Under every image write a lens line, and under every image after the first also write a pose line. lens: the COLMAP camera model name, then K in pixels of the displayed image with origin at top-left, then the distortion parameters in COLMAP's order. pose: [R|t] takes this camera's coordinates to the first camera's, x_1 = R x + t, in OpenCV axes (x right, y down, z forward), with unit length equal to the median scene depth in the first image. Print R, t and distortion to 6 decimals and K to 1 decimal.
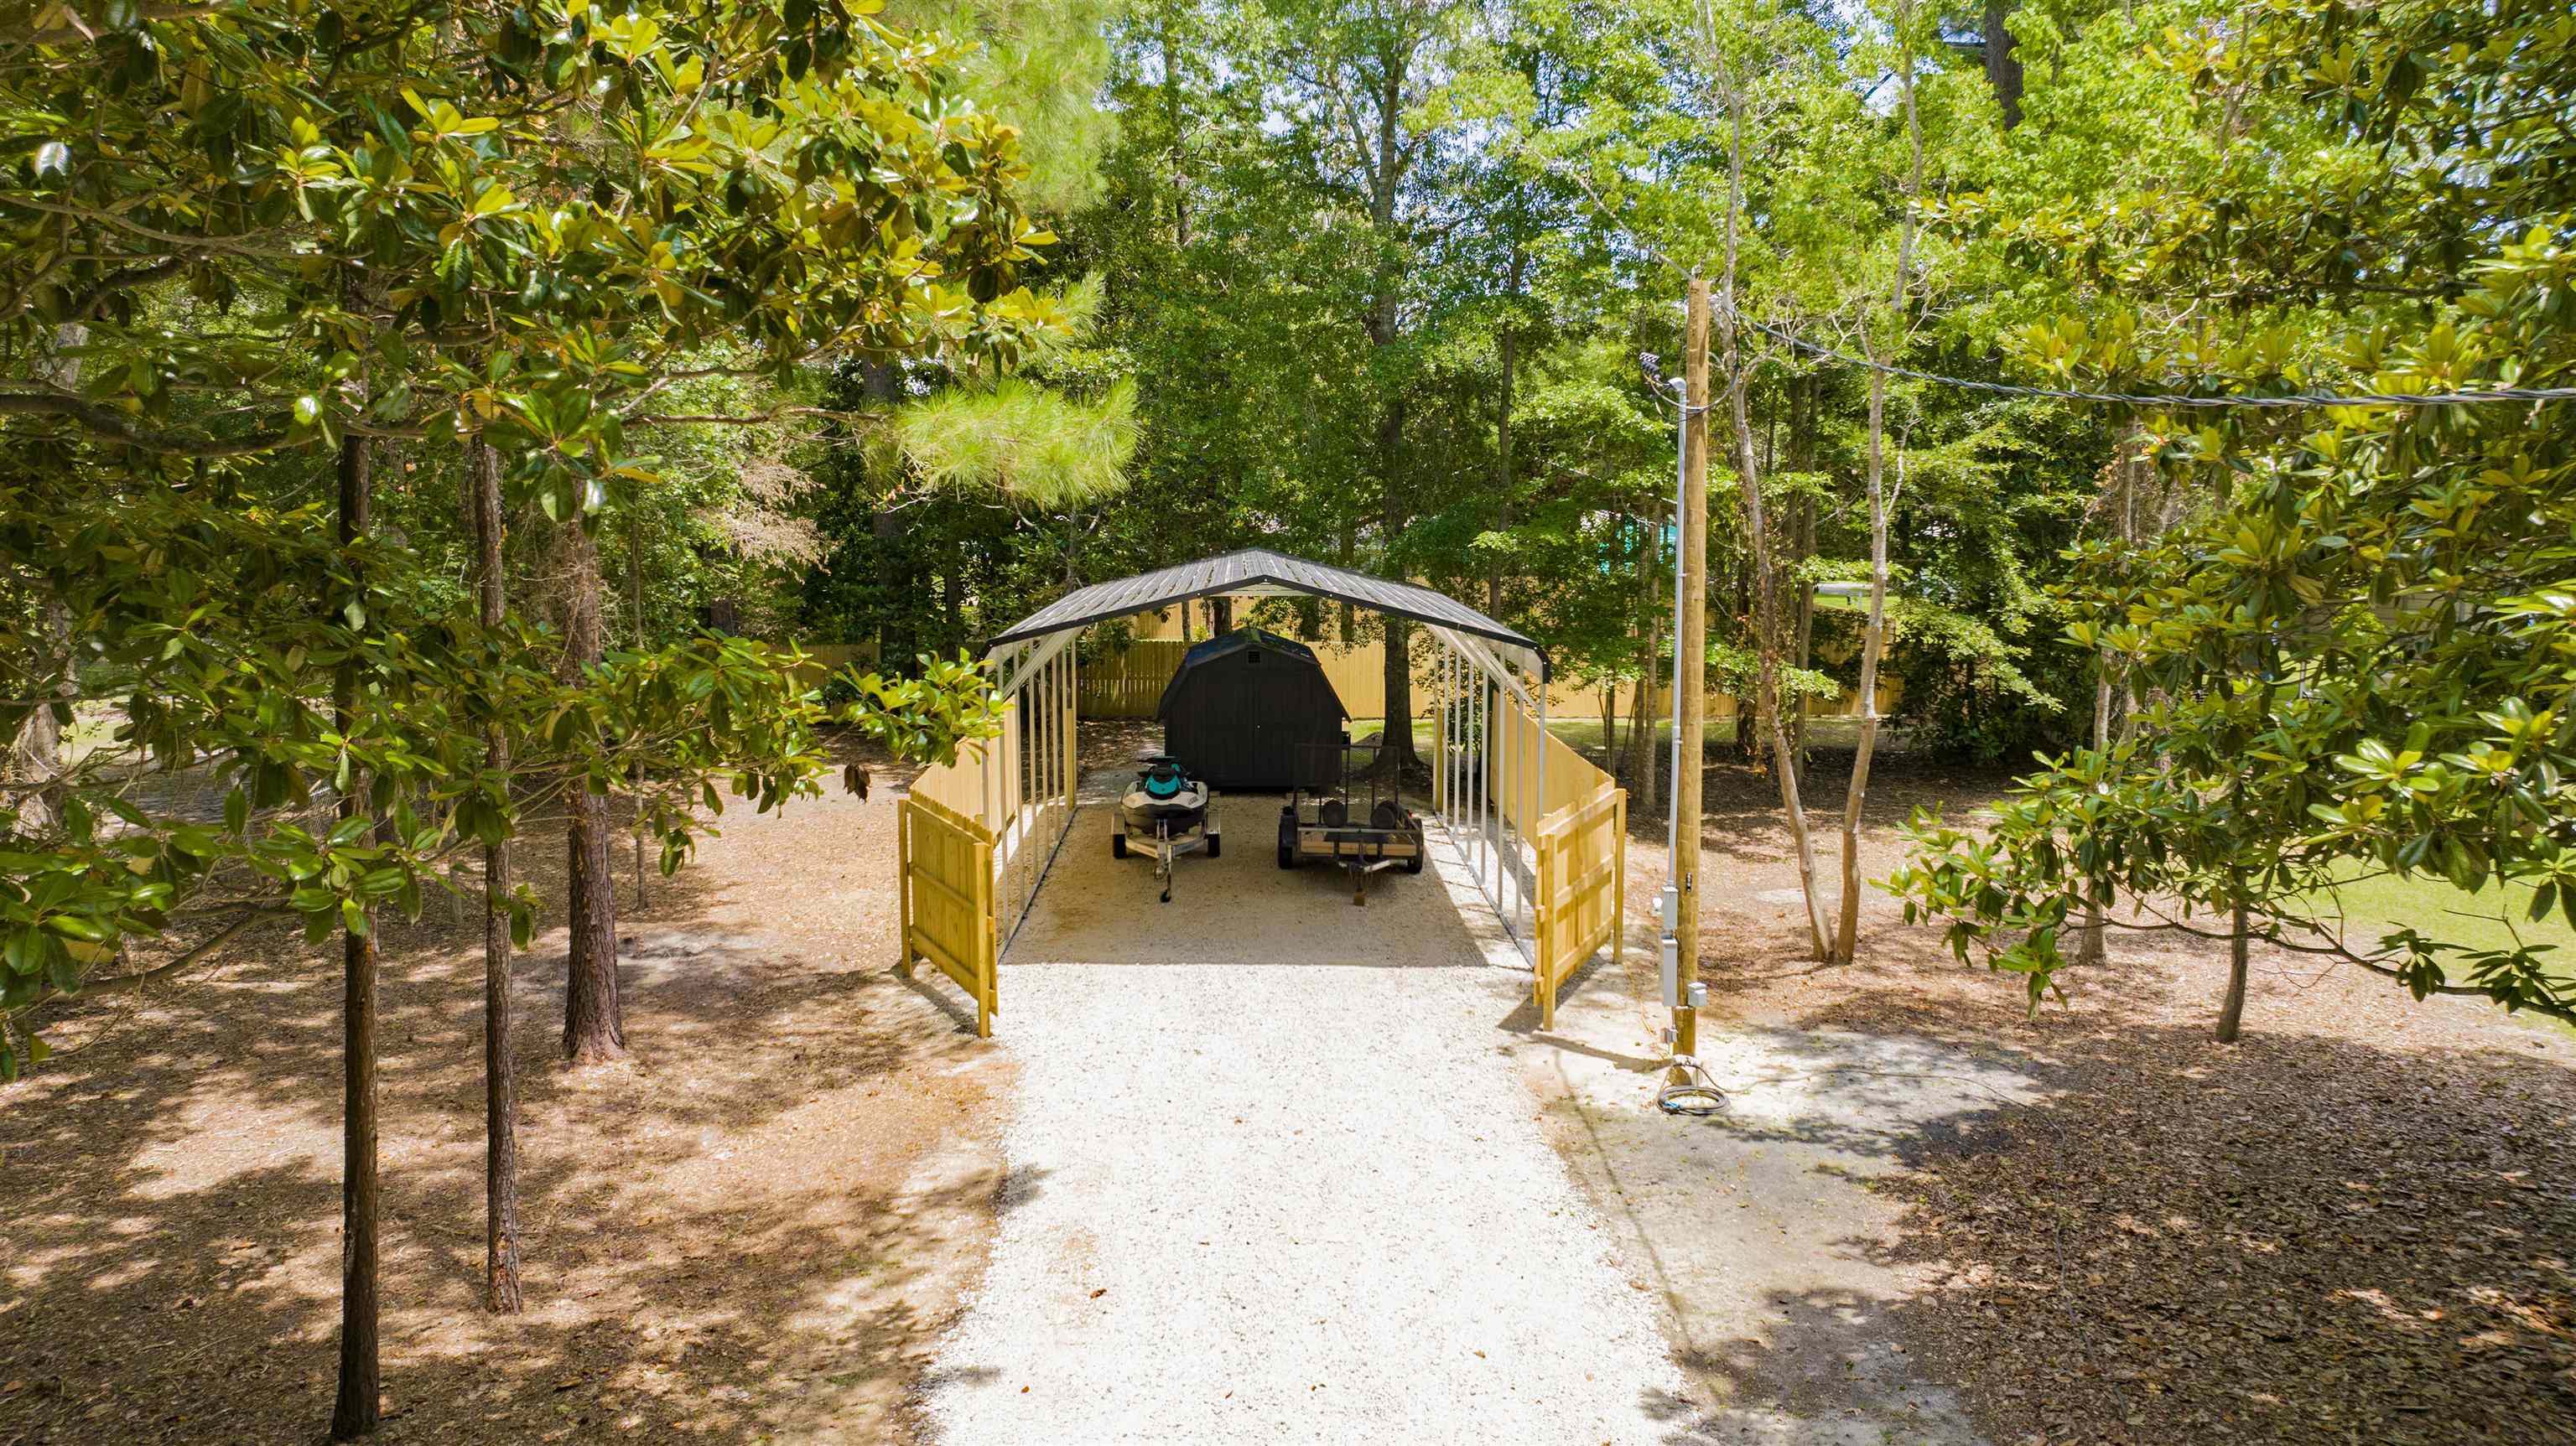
lens RADIAL K [[1810.5, 0, 1300.7], [0, 1810.5, 722.2], [0, 0, 1]] dist [-0.046168, 0.050876]
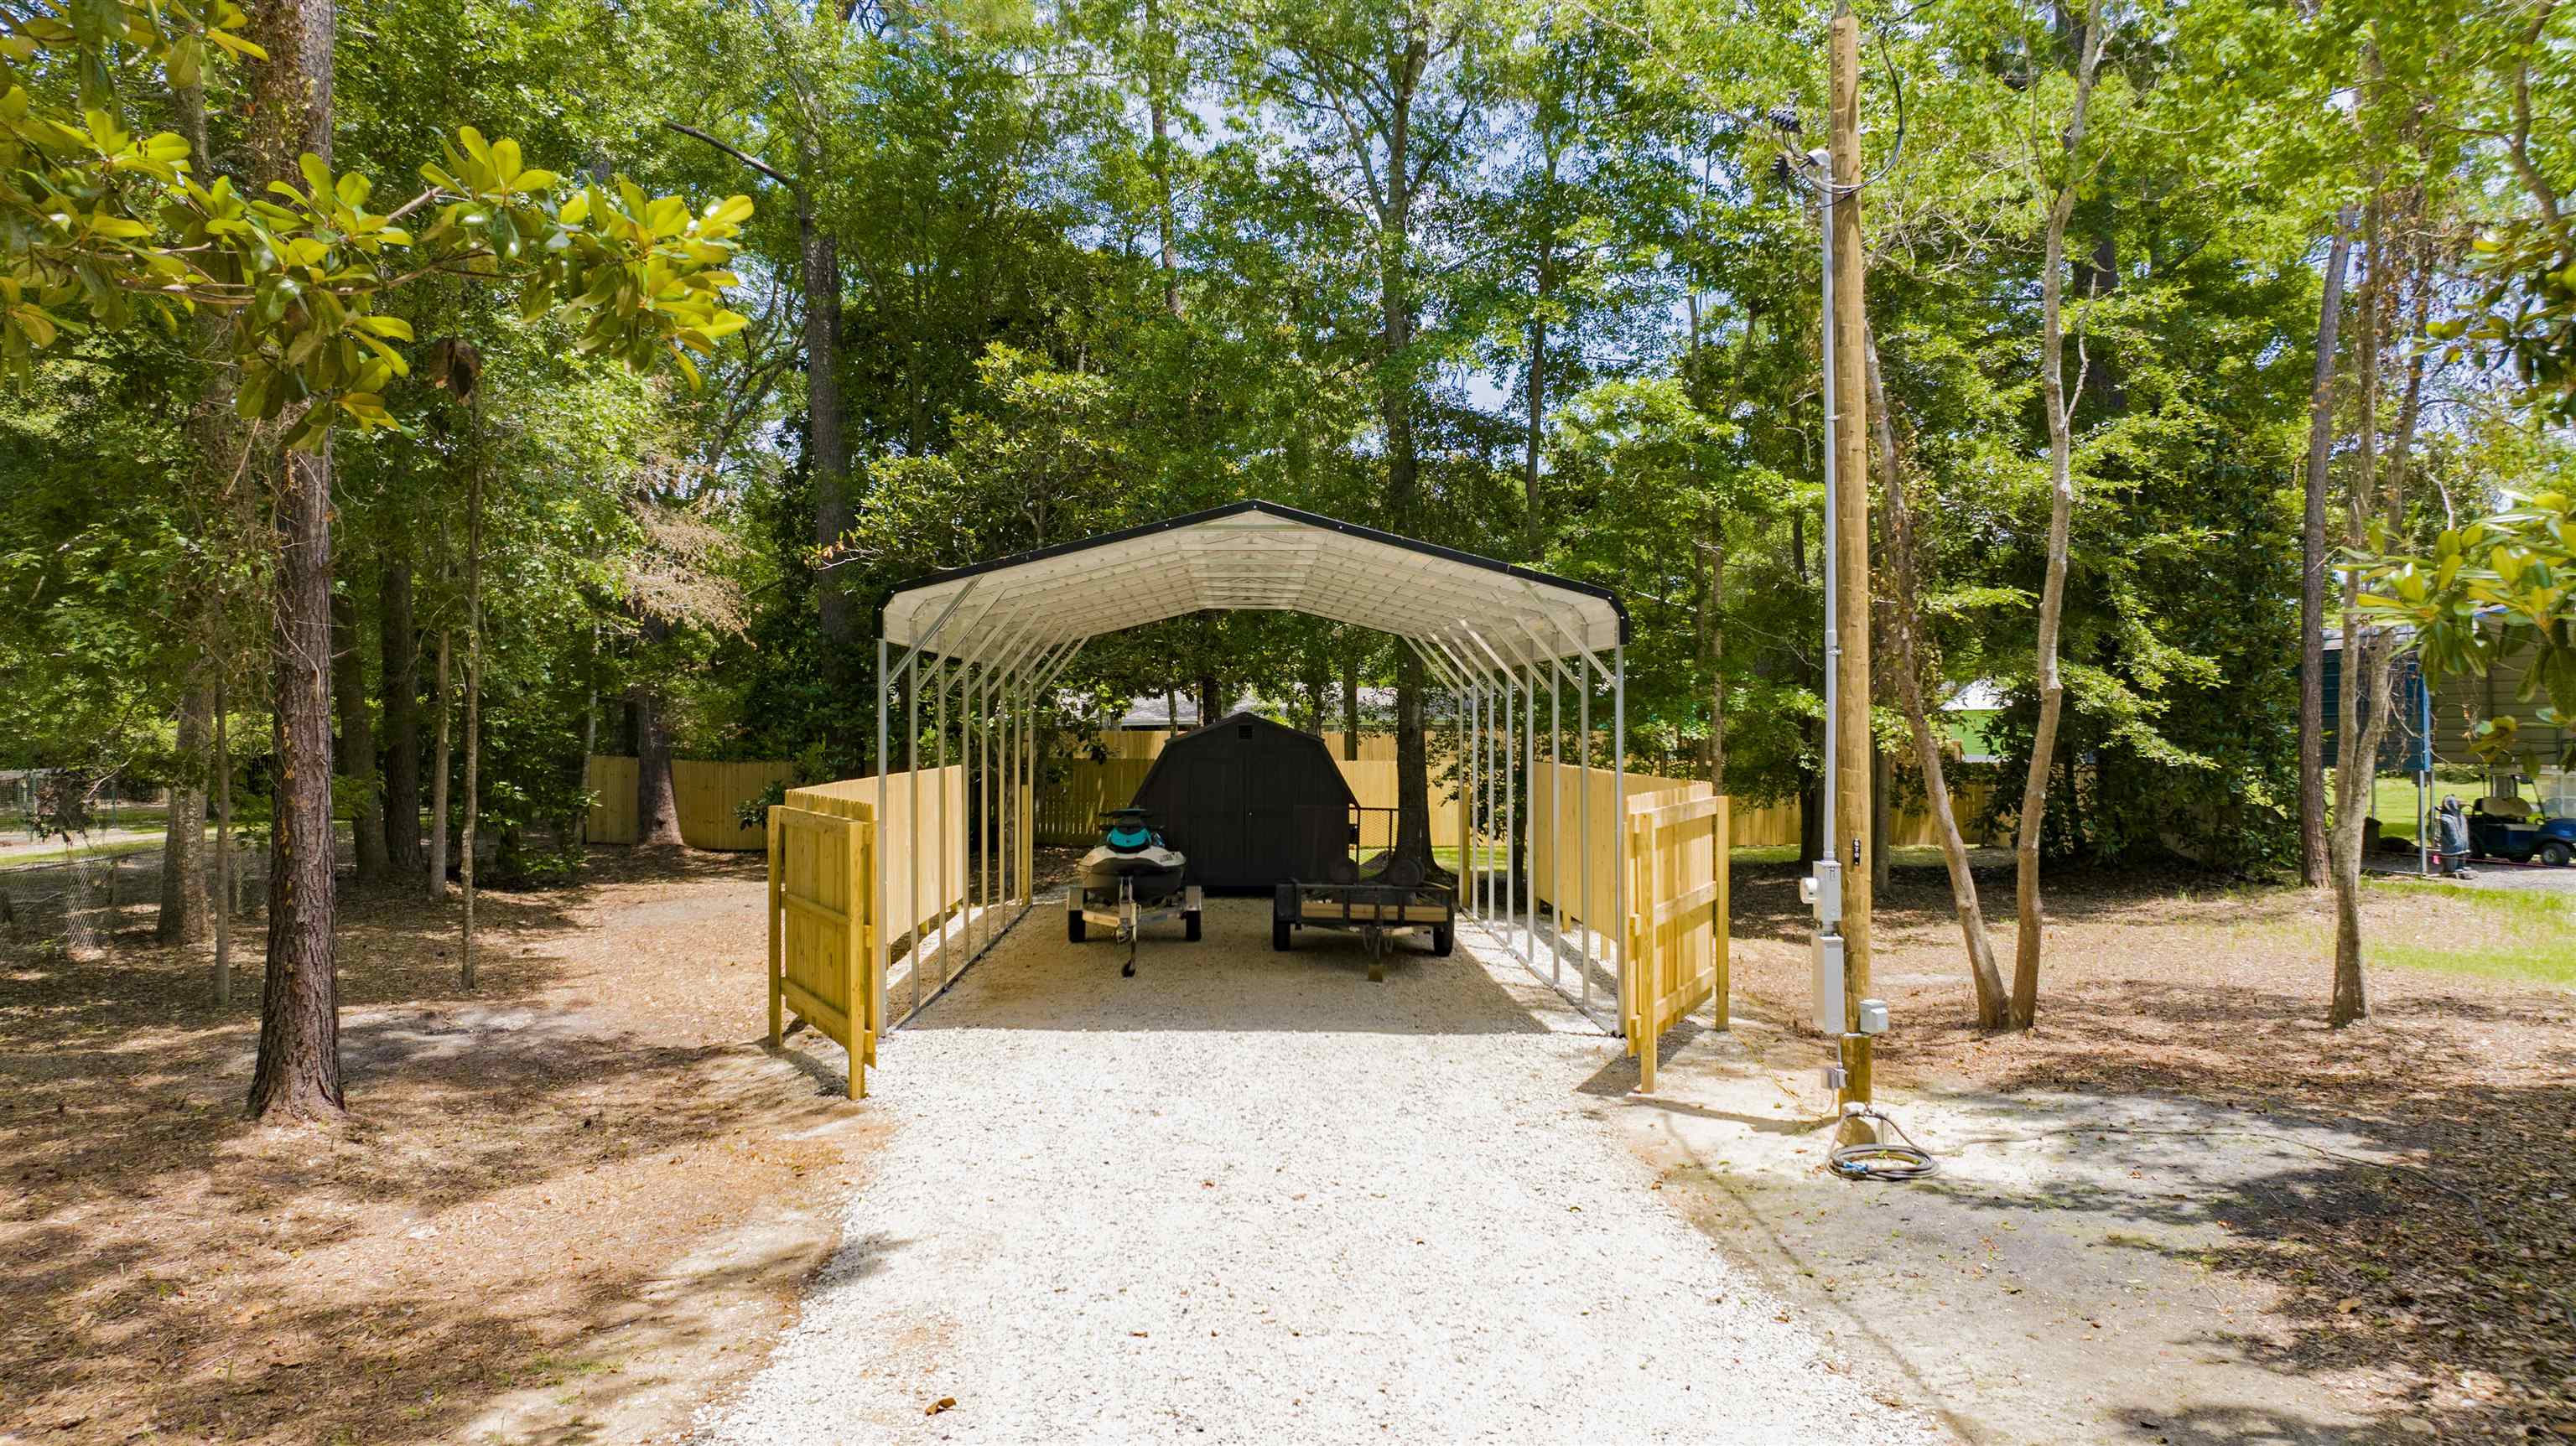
lens RADIAL K [[1810.5, 0, 1300.7], [0, 1810.5, 722.2], [0, 0, 1]] dist [-0.046168, 0.050876]
pose [[0.999998, -0.001883, 0.000576, -0.000583], [0.001940, 0.992193, -0.124695, 0.112580], [-0.000337, 0.124696, 0.992195, 0.269305]]
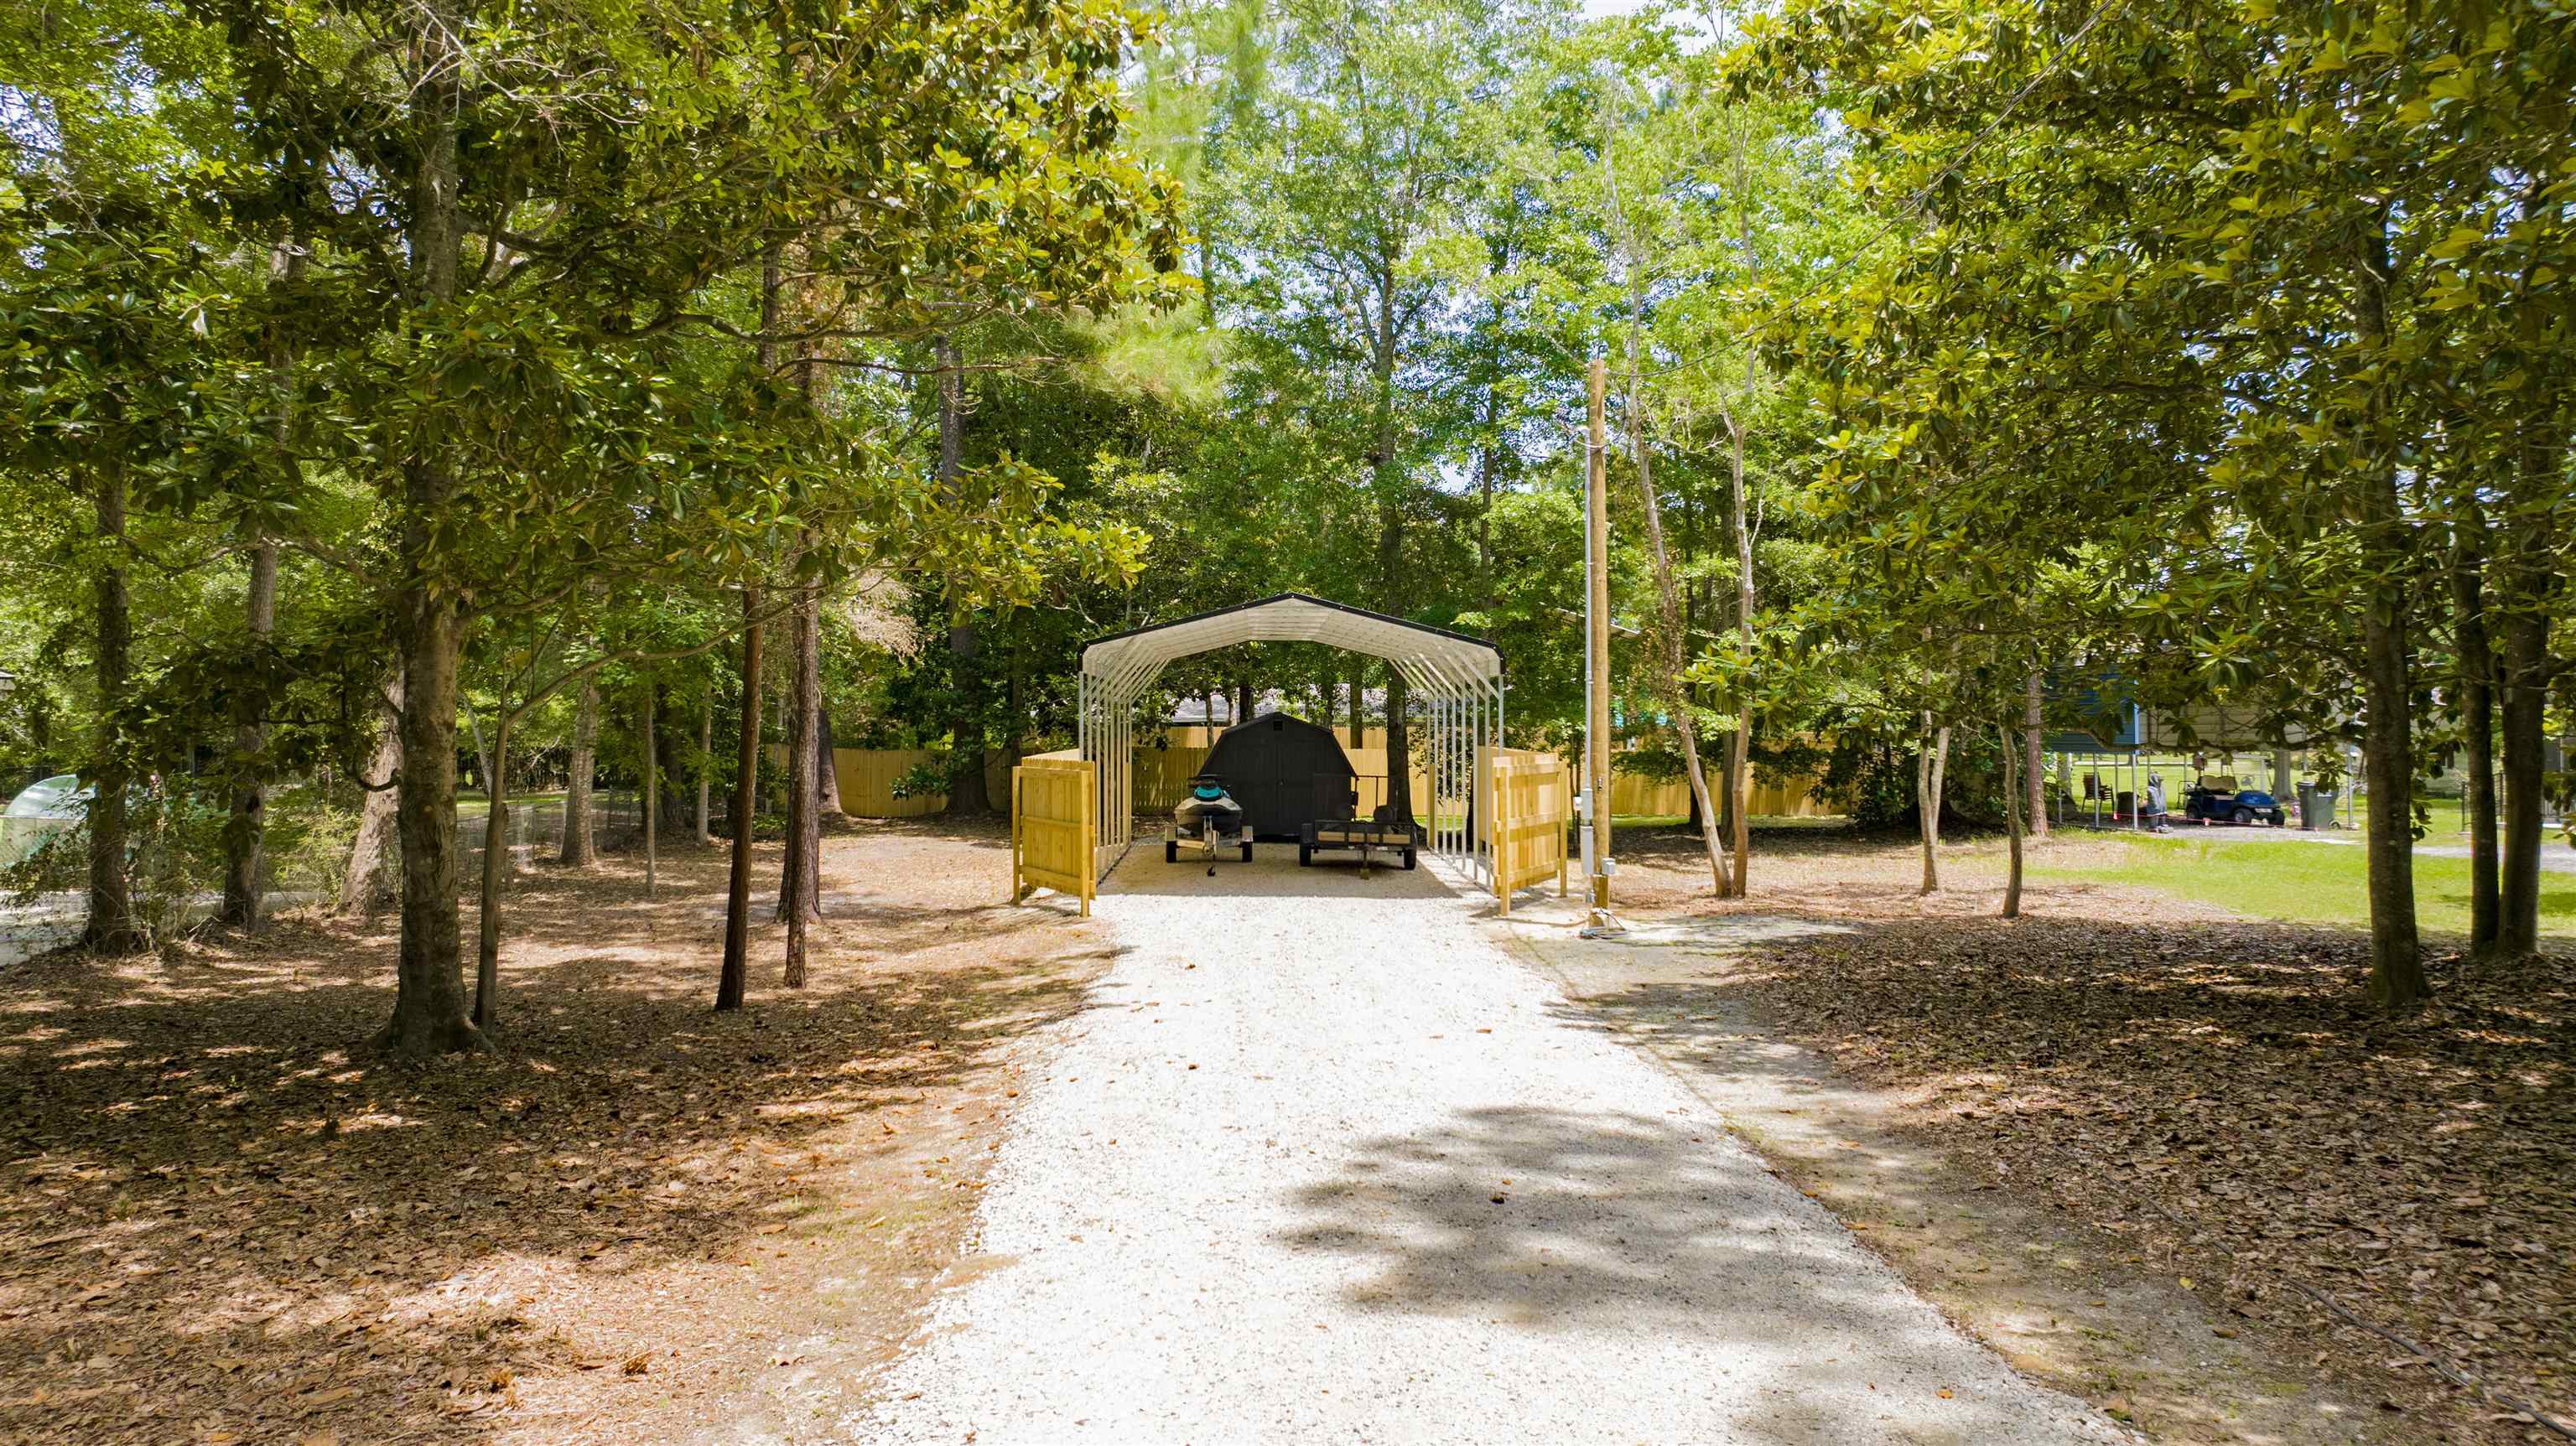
lens RADIAL K [[1810.5, 0, 1300.7], [0, 1810.5, 722.2], [0, 0, 1]] dist [-0.046168, 0.050876]
pose [[0.999977, -0.002064, -0.006517, -0.004771], [0.001244, 0.992362, -0.123356, 0.190165], [0.006722, 0.123345, 0.992341, -0.341095]]
